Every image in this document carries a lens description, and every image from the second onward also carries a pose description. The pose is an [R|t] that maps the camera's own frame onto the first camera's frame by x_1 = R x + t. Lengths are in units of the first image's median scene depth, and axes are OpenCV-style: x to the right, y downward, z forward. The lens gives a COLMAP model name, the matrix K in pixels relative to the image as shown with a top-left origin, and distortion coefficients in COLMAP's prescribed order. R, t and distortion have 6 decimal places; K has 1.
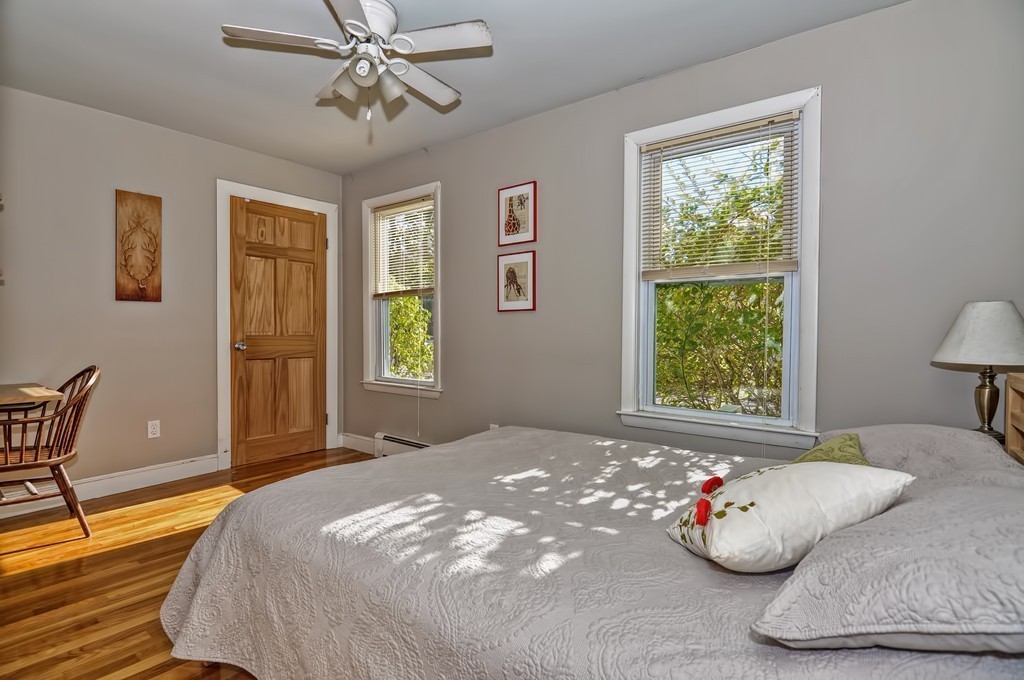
lens RADIAL K [[508.5, 0, 512.0], [0, 508.5, 340.0], [0, 0, 1]] dist [0.044170, -0.034195]
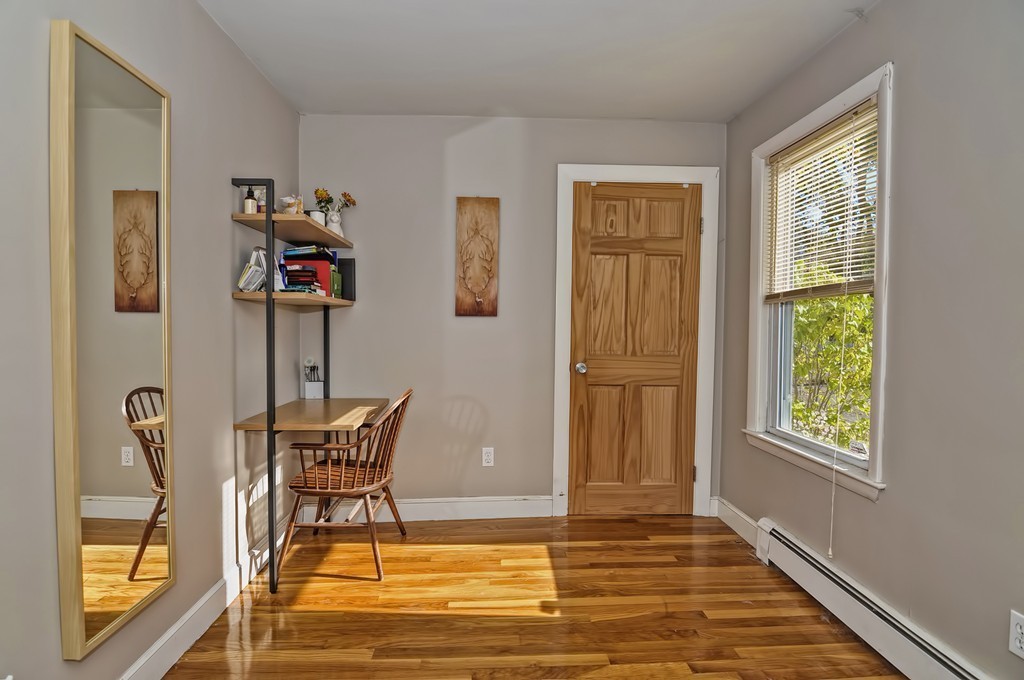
lens RADIAL K [[496.9, 0, 508.4], [0, 496.9, 339.7], [0, 0, 1]] dist [-0.001207, -0.011369]
pose [[0.649085, 0.029134, -0.760158, -0.012914], [-0.022122, 0.999567, 0.019420, -0.044109], [0.760394, 0.004211, 0.649448, 0.401261]]
